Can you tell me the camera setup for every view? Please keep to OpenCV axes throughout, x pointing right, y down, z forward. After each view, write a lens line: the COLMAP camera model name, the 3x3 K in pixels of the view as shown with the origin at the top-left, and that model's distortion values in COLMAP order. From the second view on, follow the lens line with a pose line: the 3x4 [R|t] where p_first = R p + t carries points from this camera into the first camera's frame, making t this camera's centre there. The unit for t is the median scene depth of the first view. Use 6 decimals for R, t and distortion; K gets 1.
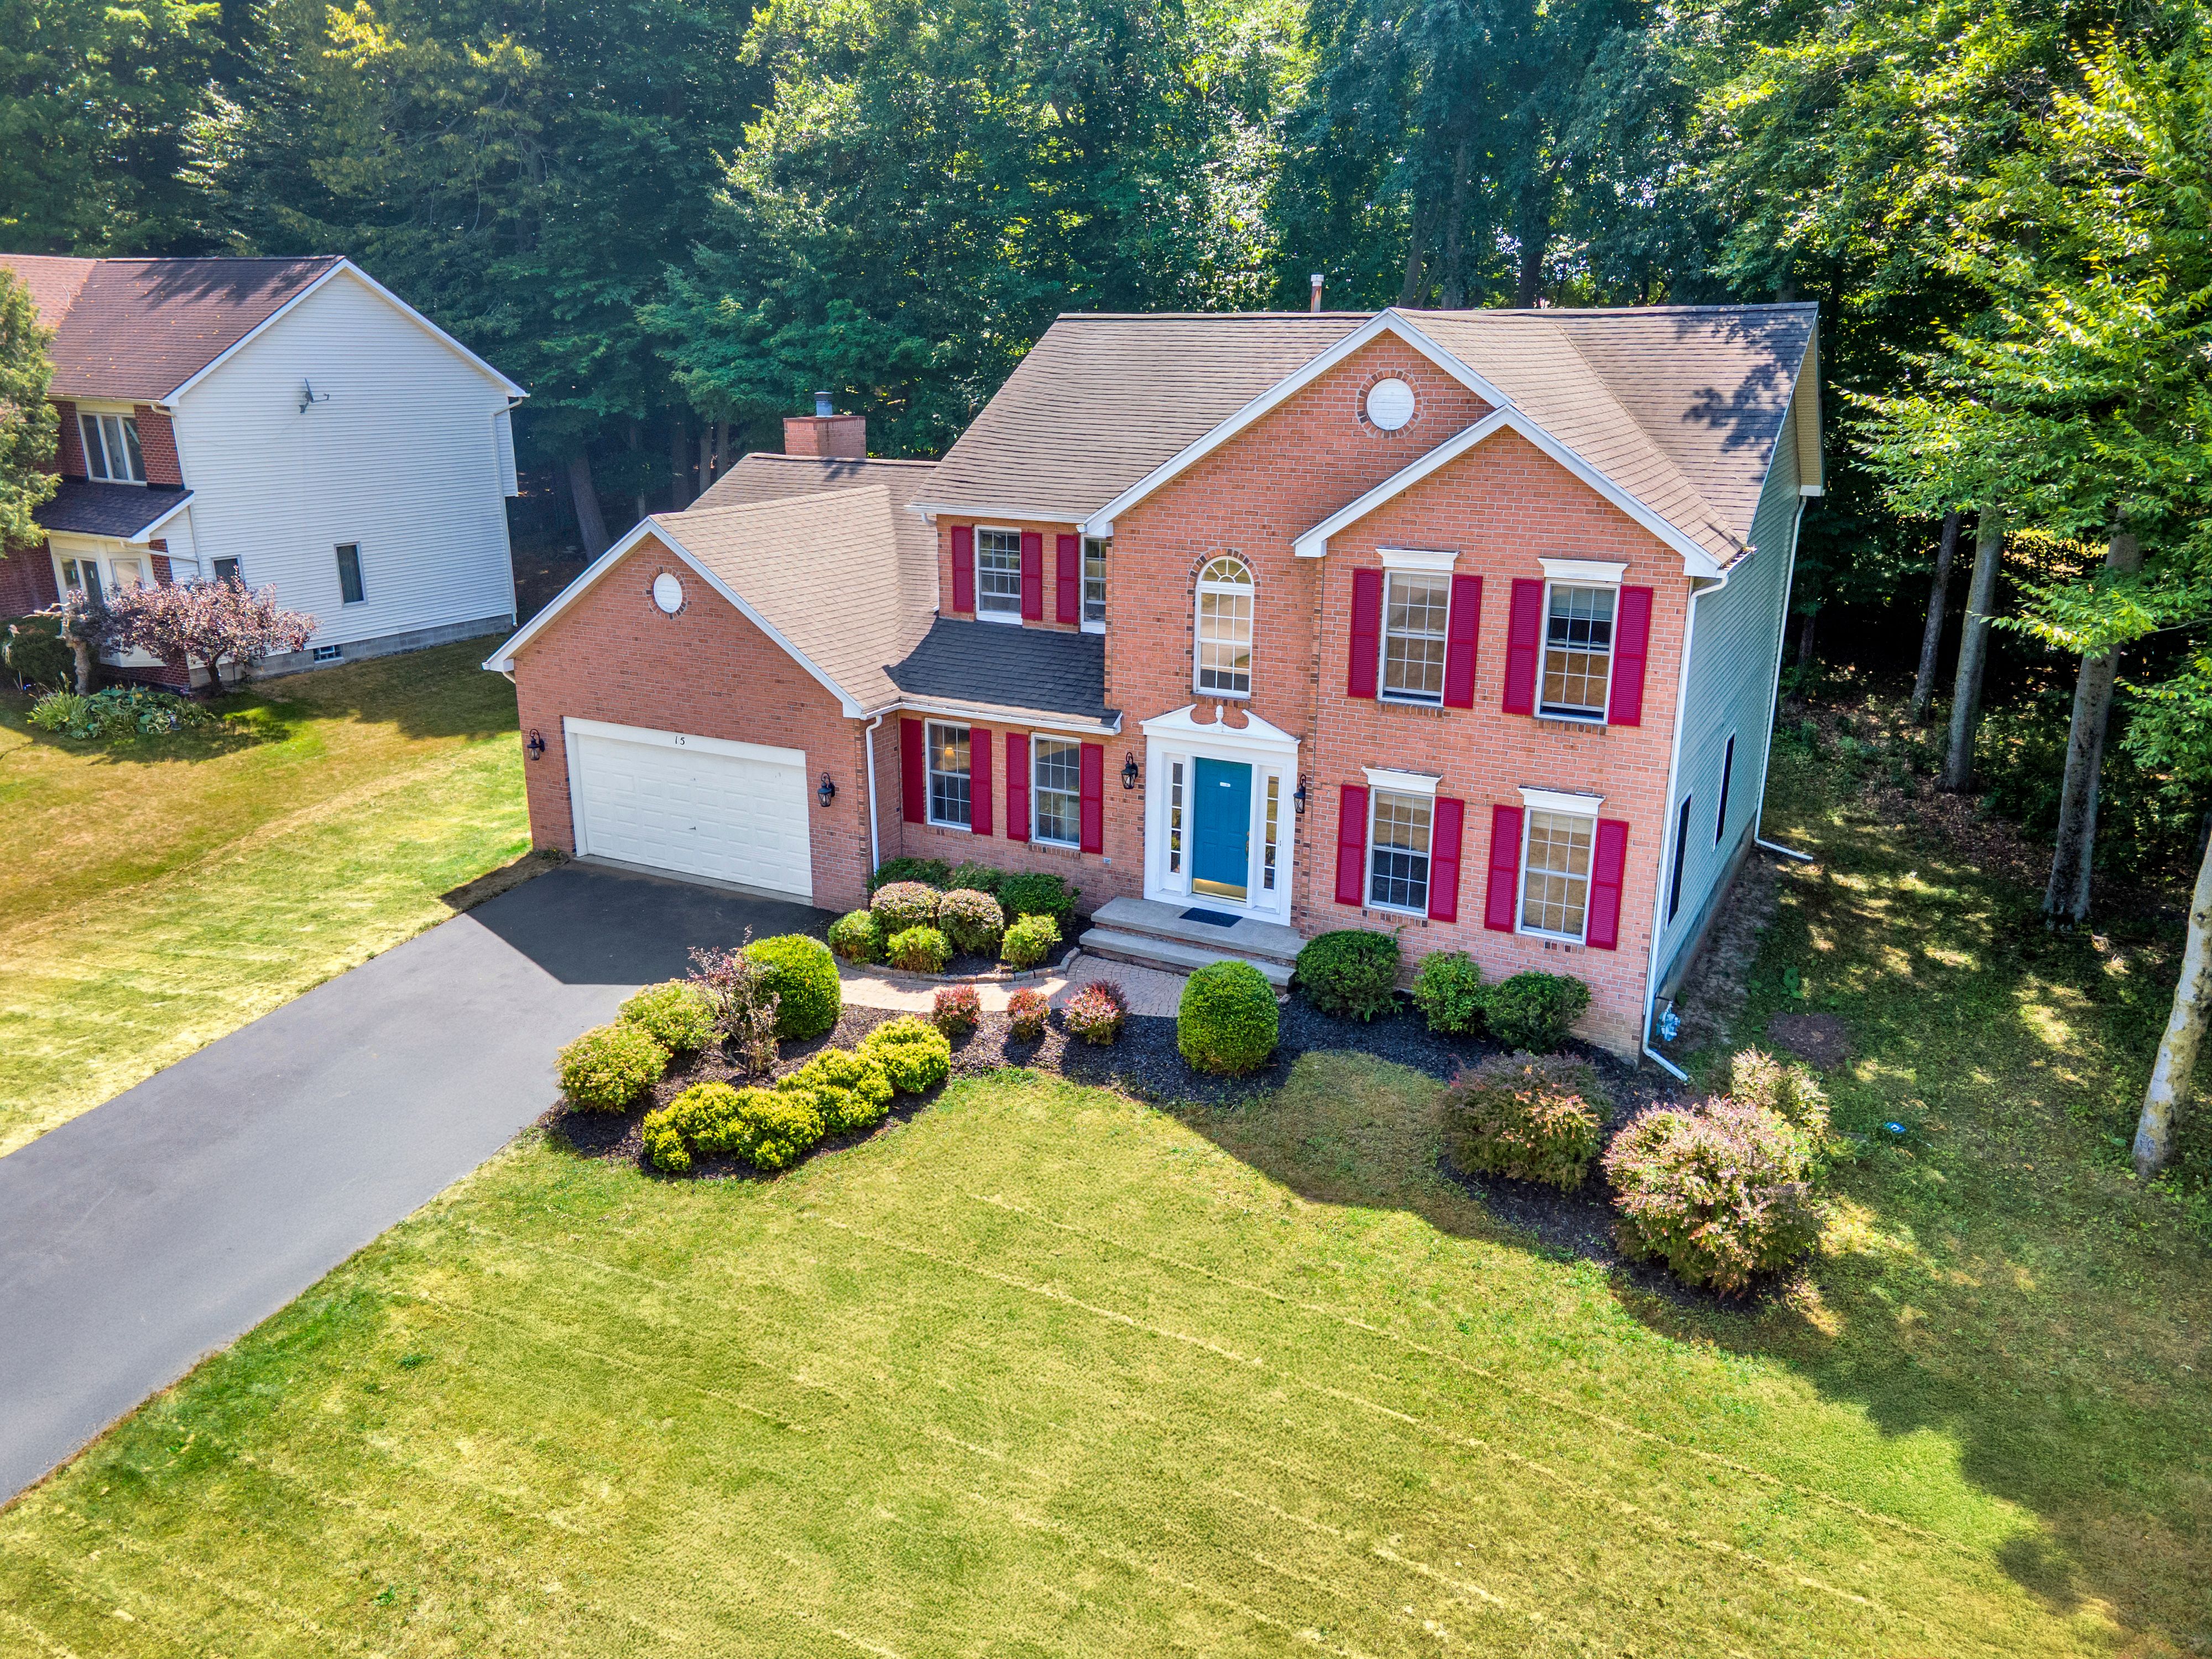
lens RADIAL K [[1594.0, 0, 1094.8], [0, 1594.0, 839.7], [0, 0, 1]] dist [0.011083, 0.061714]
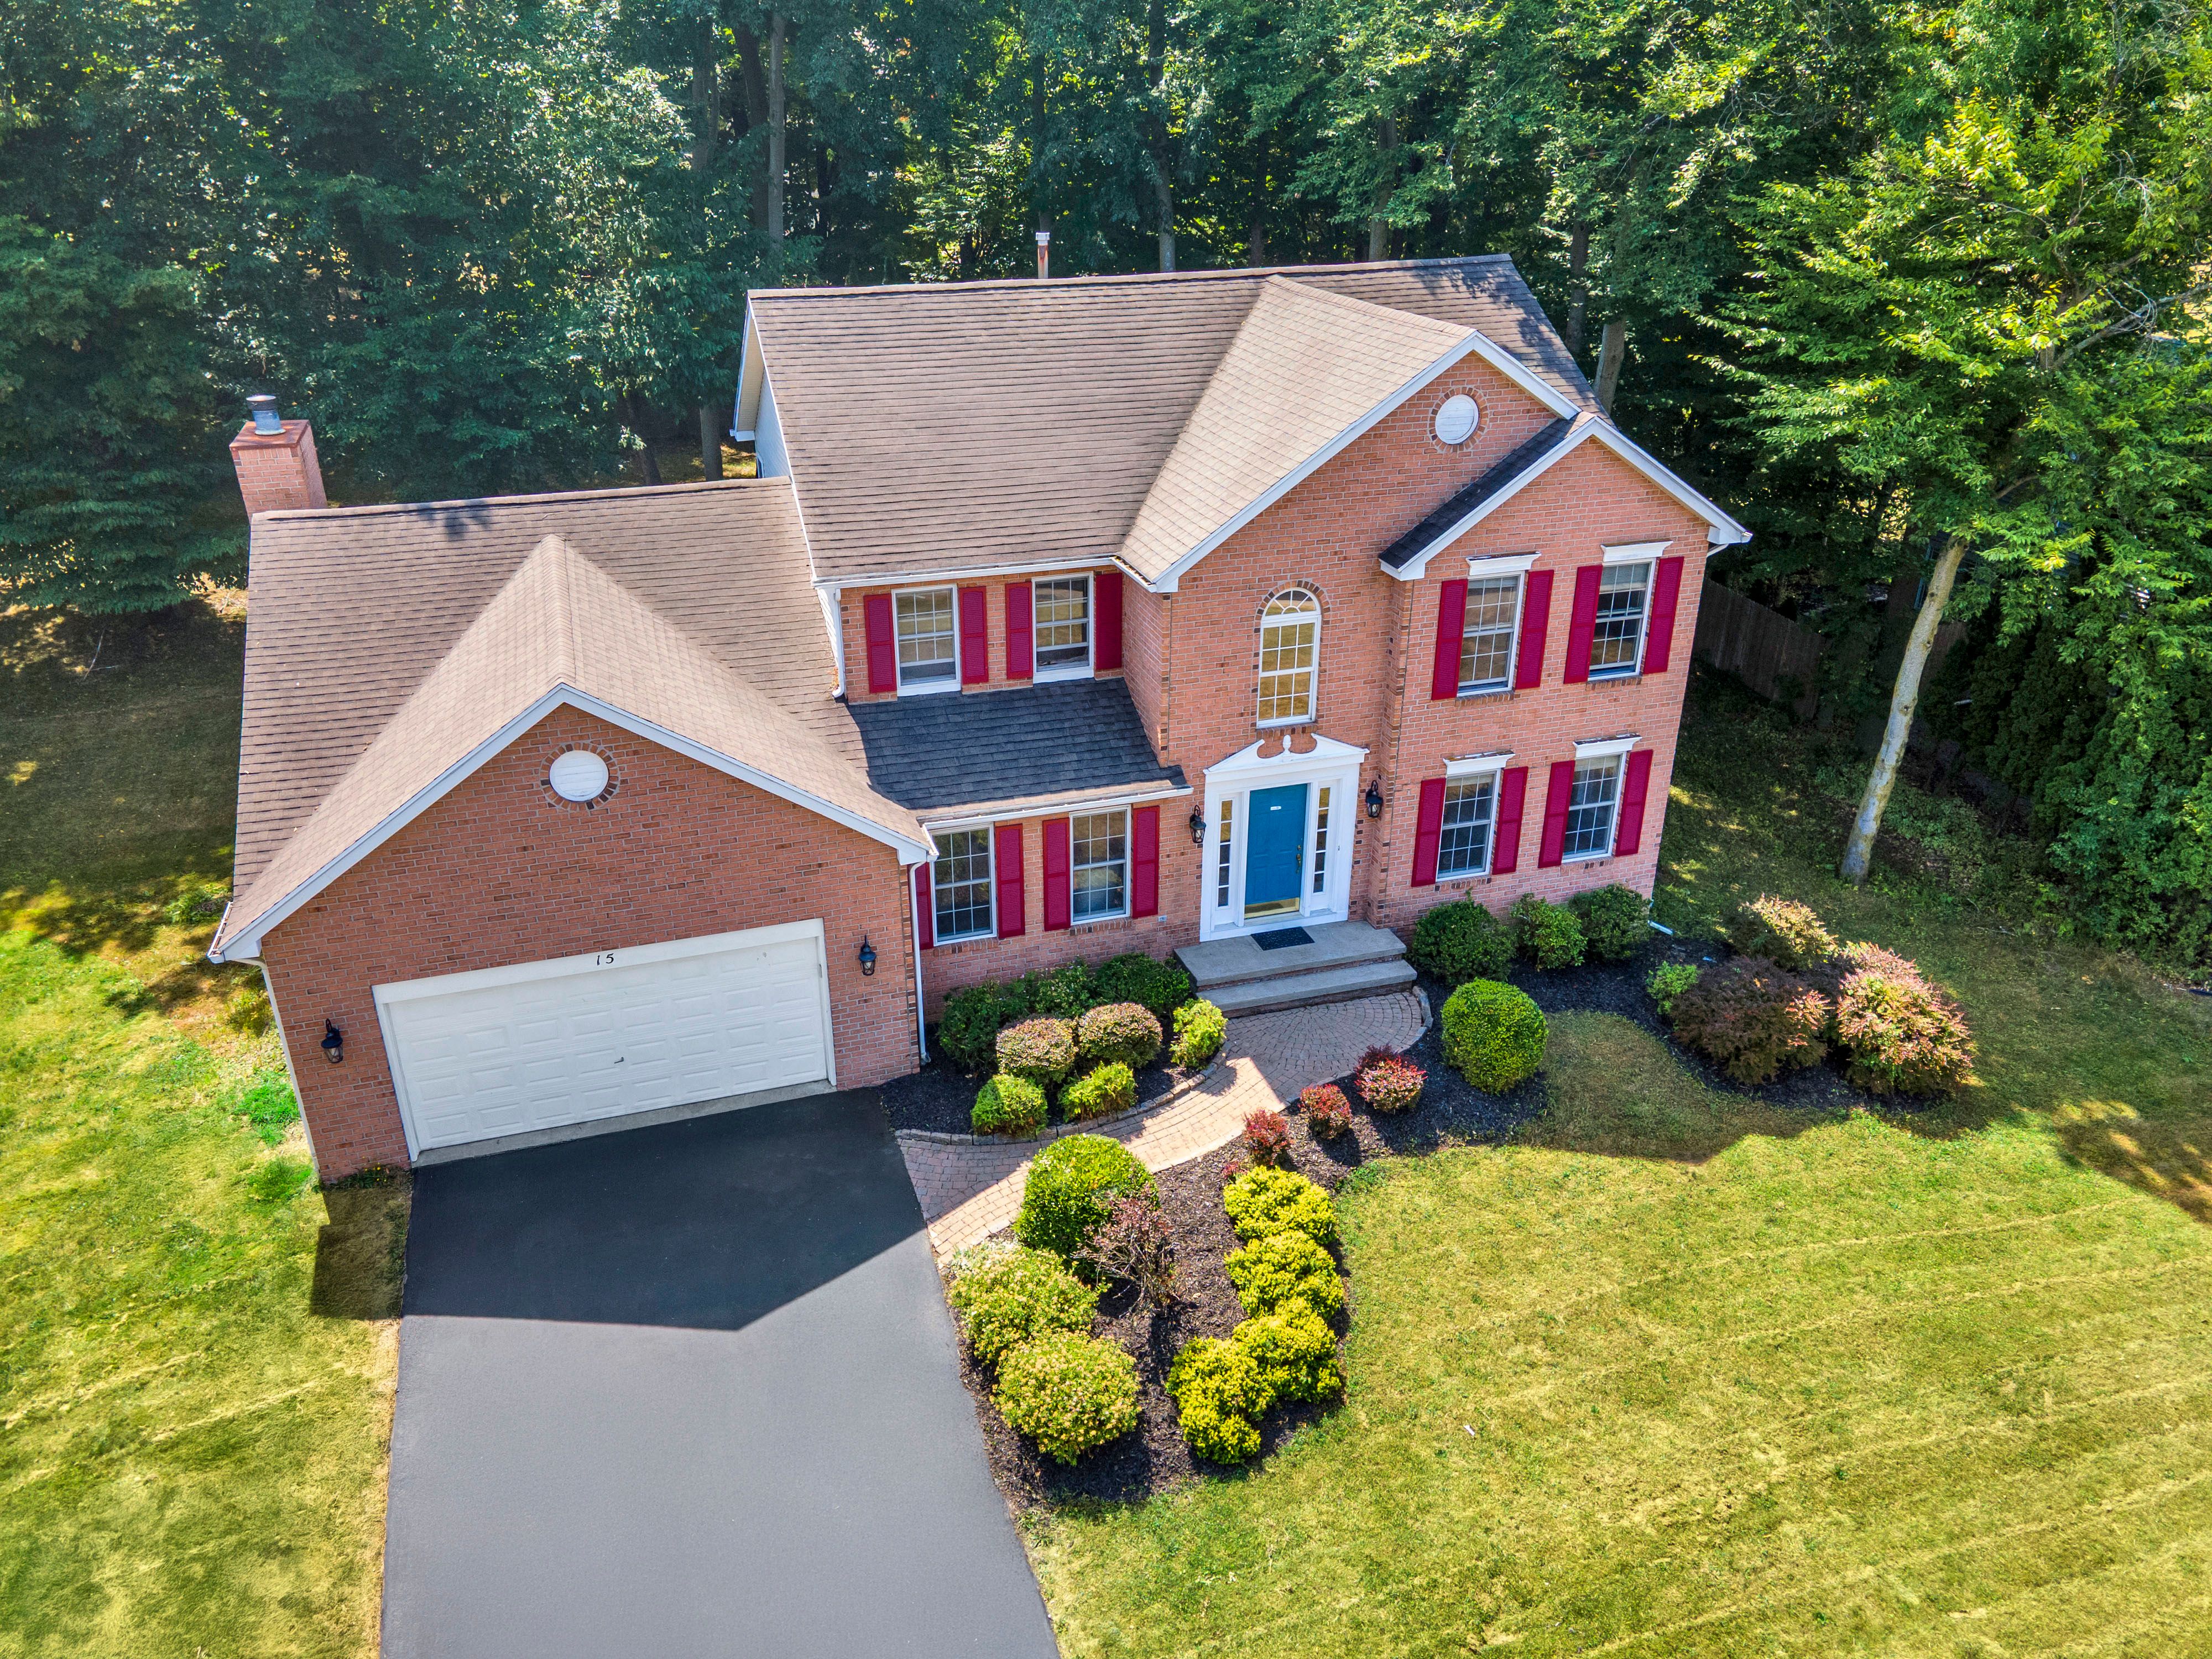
lens RADIAL K [[1594.0, 0, 1094.8], [0, 1594.0, 839.7], [0, 0, 1]] dist [0.011083, 0.061714]
pose [[0.700984, -0.319862, 0.637425, -0.640654], [0.216216, 0.947032, 0.237448, -0.278502], [-0.679612, -0.028626, 0.733013, 0.359752]]
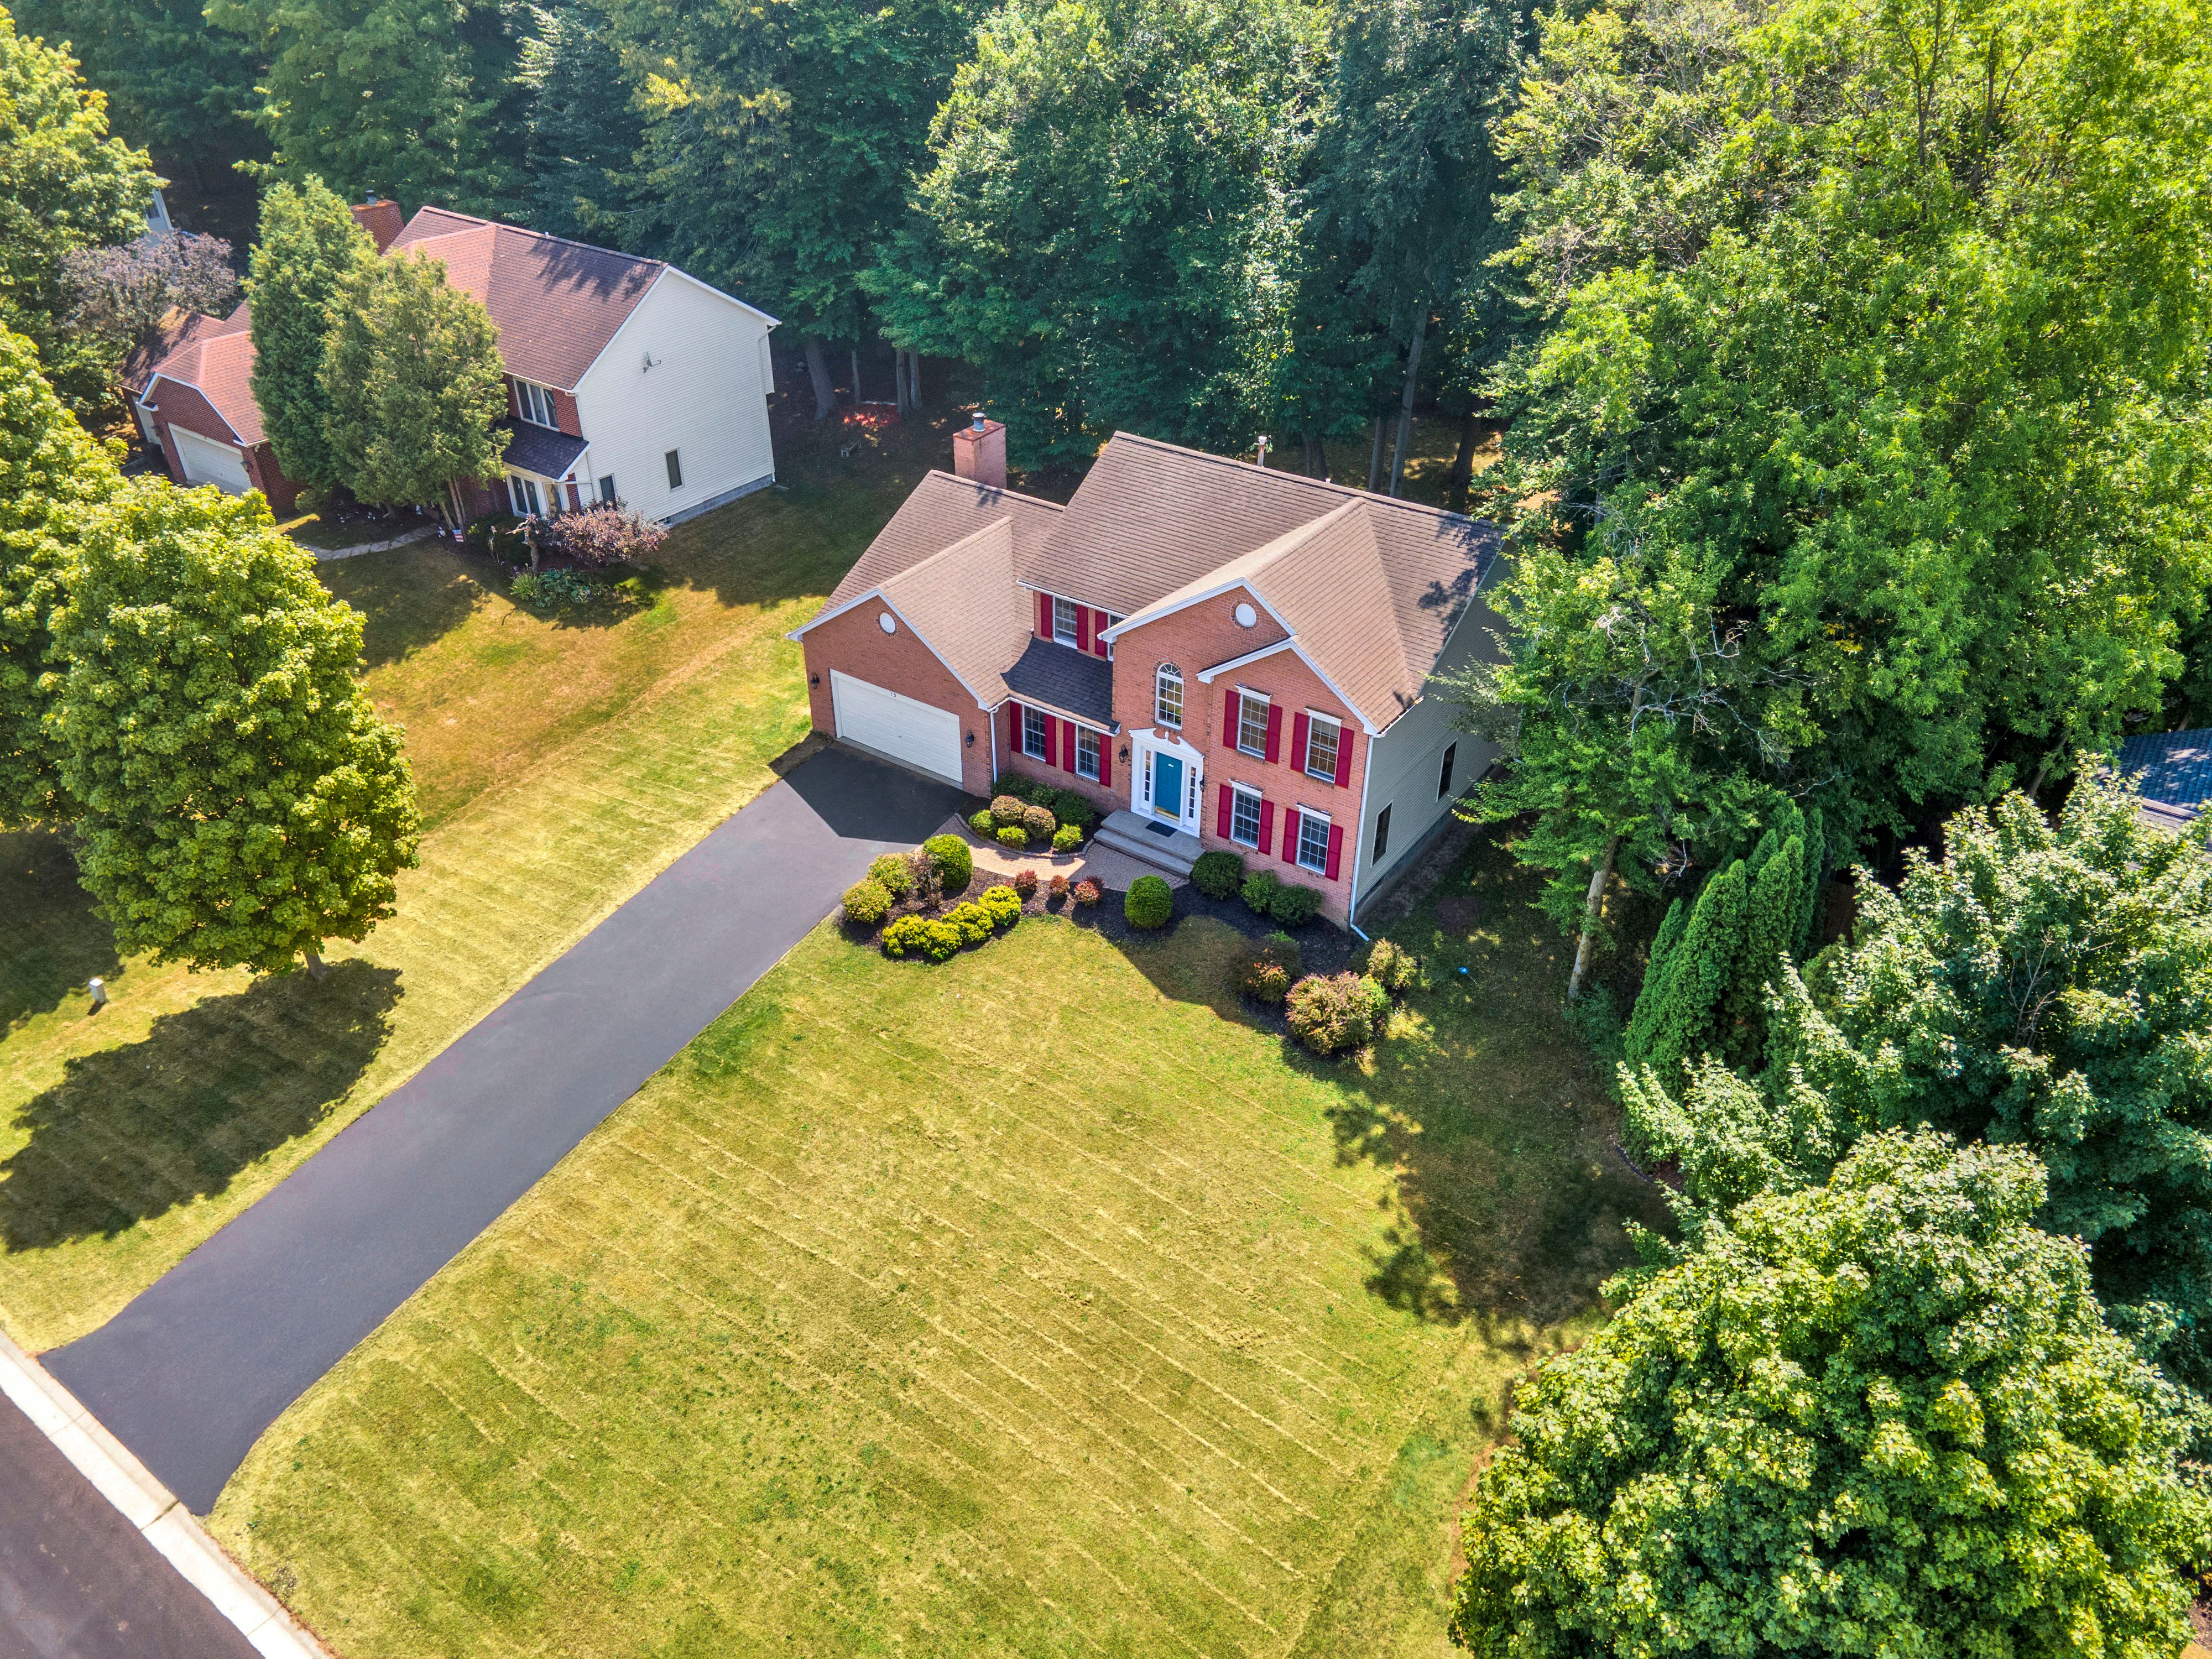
lens RADIAL K [[1557.6, 0, 1106.0], [0, 1557.6, 829.5], [0, 0, 1]] dist [0.048264, -0.001084]
pose [[0.993570, 0.067026, -0.091244, 0.185318], [-0.038505, 0.957934, 0.284394, -0.505572], [0.106467, -0.279052, 0.954356, -0.859811]]
